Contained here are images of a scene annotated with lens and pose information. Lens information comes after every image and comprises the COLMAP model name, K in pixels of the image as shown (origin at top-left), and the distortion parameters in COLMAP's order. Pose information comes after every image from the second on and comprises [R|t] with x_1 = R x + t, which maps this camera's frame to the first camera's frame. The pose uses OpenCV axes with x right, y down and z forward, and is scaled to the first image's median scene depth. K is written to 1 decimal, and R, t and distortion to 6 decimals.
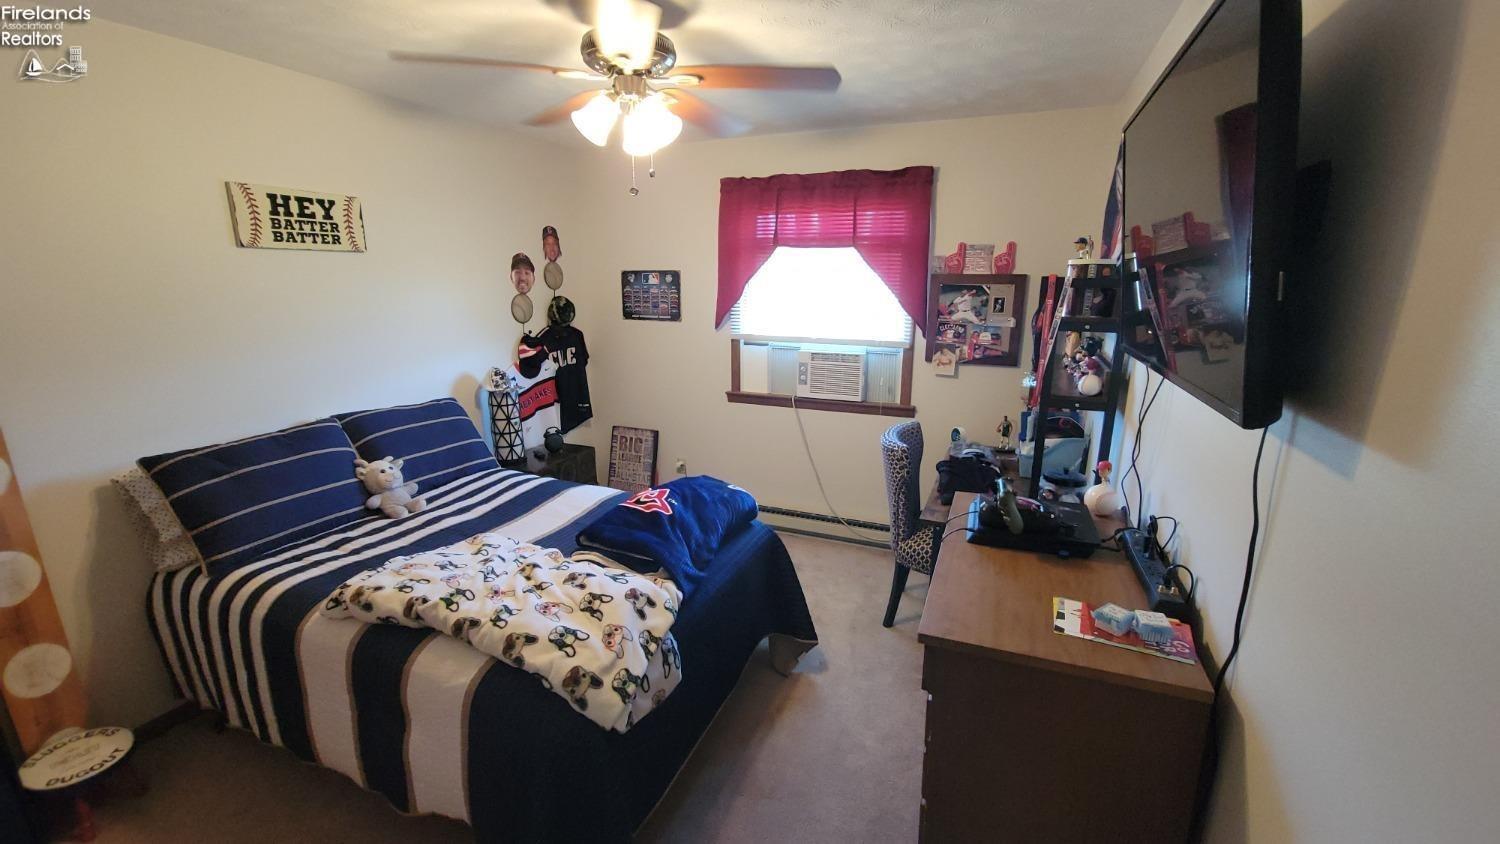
lens RADIAL K [[607.3, 0, 750.0], [0, 607.3, 422.0], [0, 0, 1]] dist [0.014703, -0.013537]
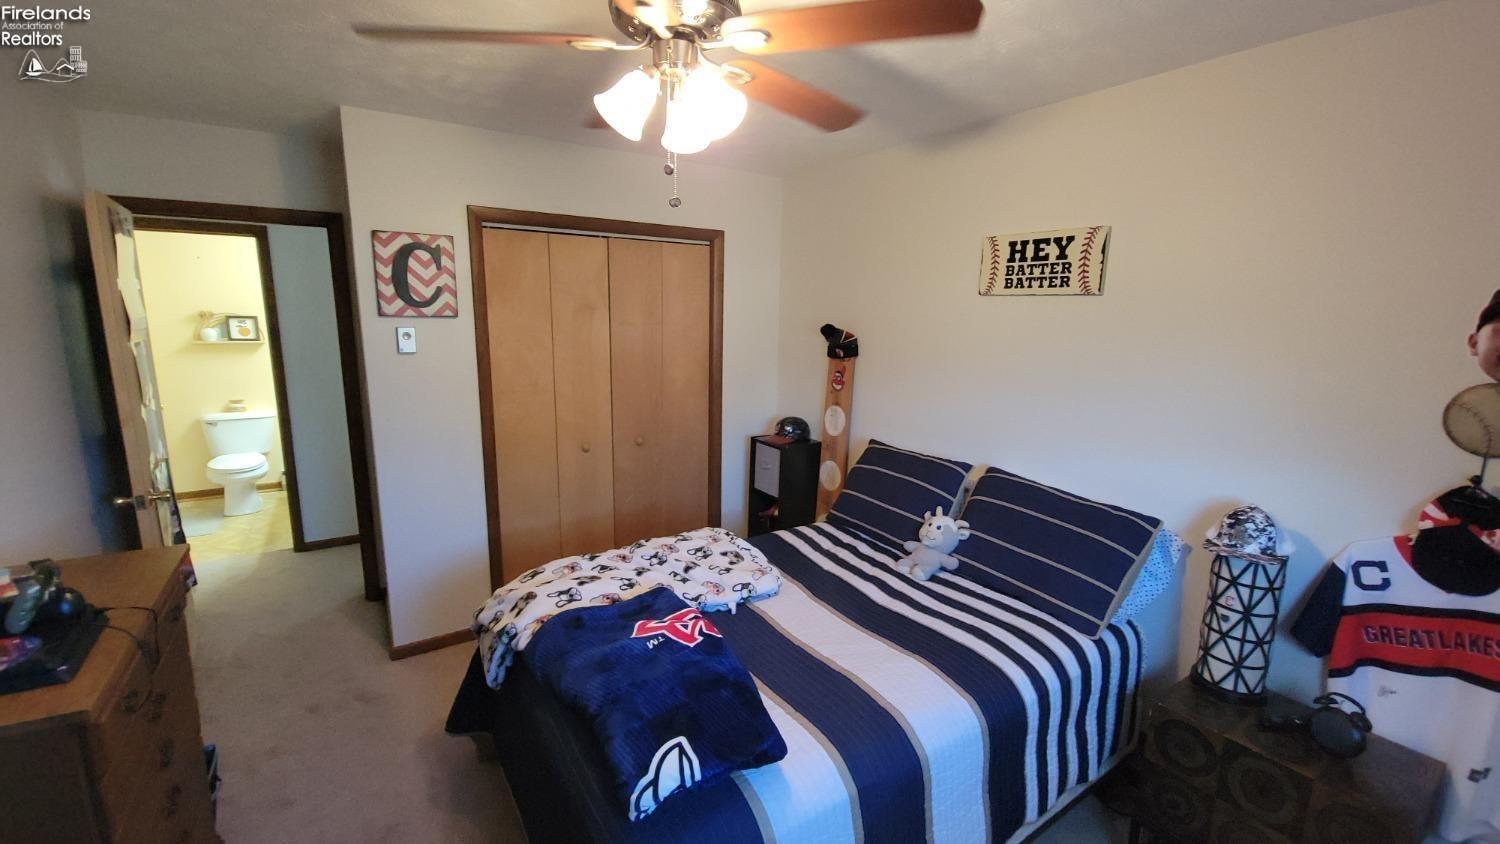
lens RADIAL K [[607.3, 0, 750.0], [0, 607.3, 422.0], [0, 0, 1]] dist [0.014703, -0.013537]
pose [[-0.555945, 0.141001, -0.819173, 0.305405], [-0.213963, 0.928023, 0.304947, -0.296104], [0.803209, 0.344807, -0.485760, 1.180912]]
